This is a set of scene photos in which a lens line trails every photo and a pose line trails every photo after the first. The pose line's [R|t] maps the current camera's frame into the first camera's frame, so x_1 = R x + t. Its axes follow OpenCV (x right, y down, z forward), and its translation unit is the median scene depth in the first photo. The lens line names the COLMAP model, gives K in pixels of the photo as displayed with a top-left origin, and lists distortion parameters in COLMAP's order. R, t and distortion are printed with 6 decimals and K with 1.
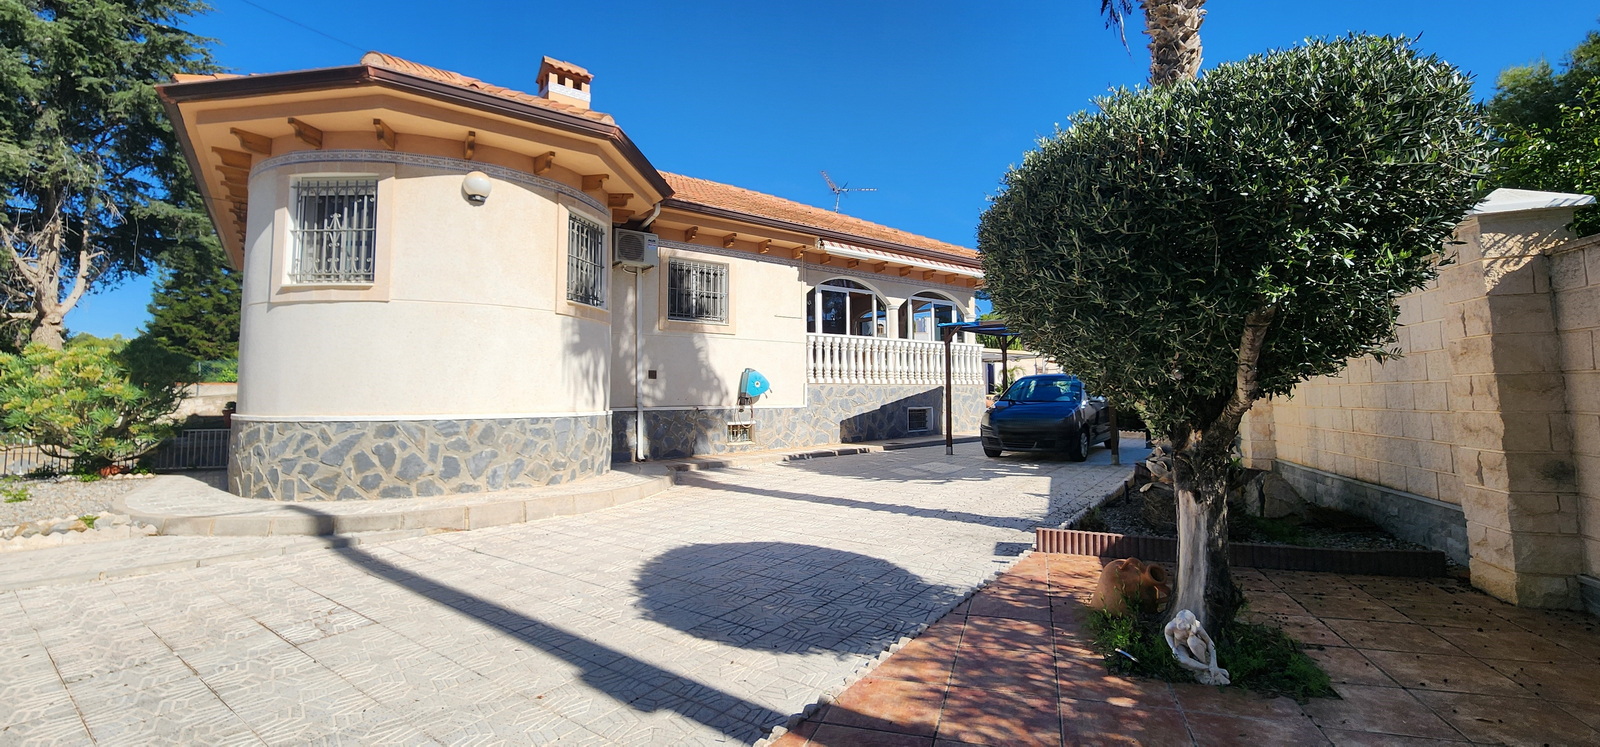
lens RADIAL K [[661.6, 0, 800.0], [0, 661.6, 348.5], [0, 0, 1]] dist [-0.002752, 0.000511]
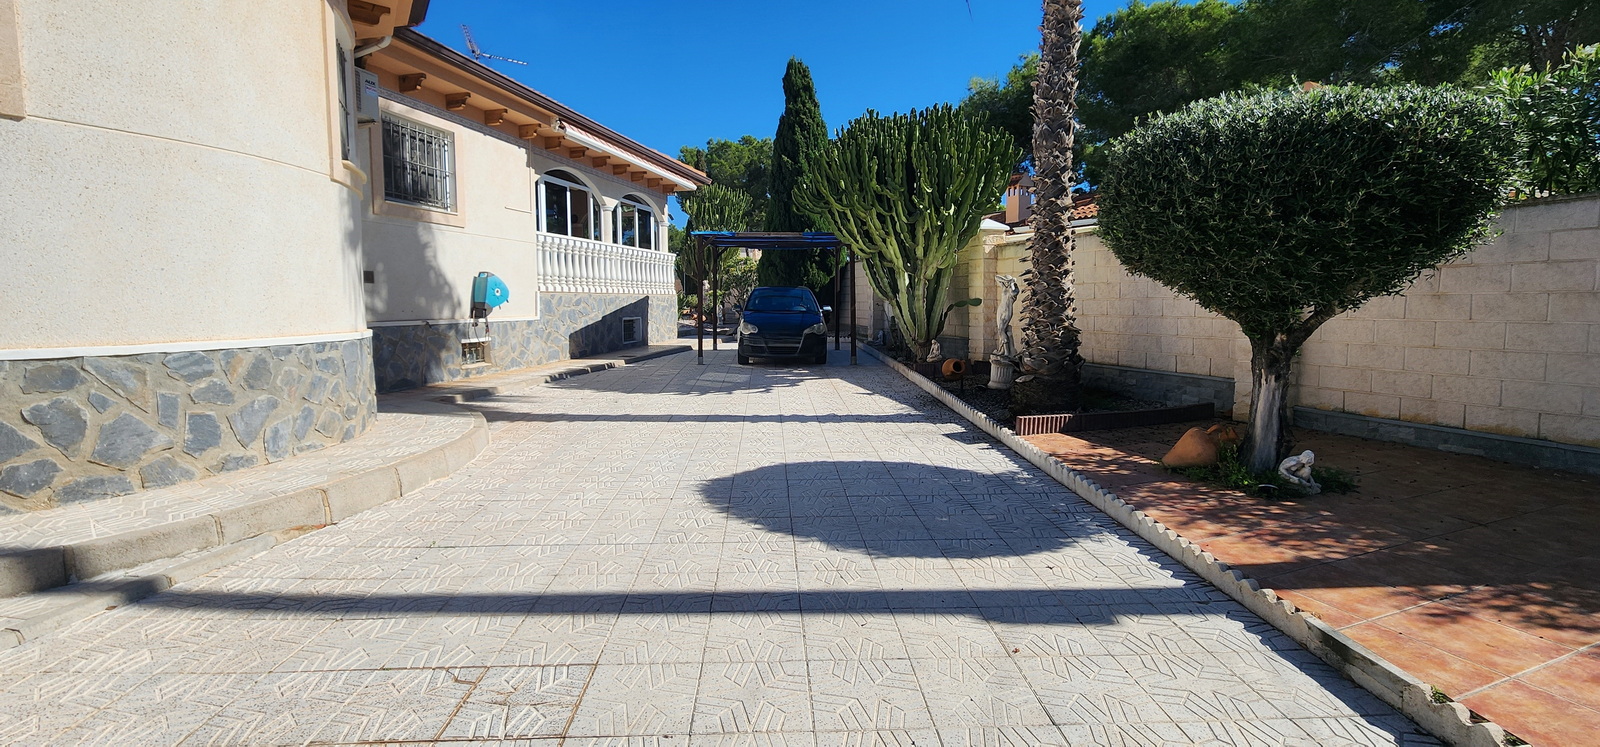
lens RADIAL K [[661.6, 0, 800.0], [0, 661.6, 348.5], [0, 0, 1]] dist [-0.002752, 0.000511]
pose [[0.773766, -0.042115, 0.632070, -0.306367], [-0.045442, 0.991527, 0.121696, 0.007539], [-0.631839, -0.122886, 0.765296, 0.145737]]
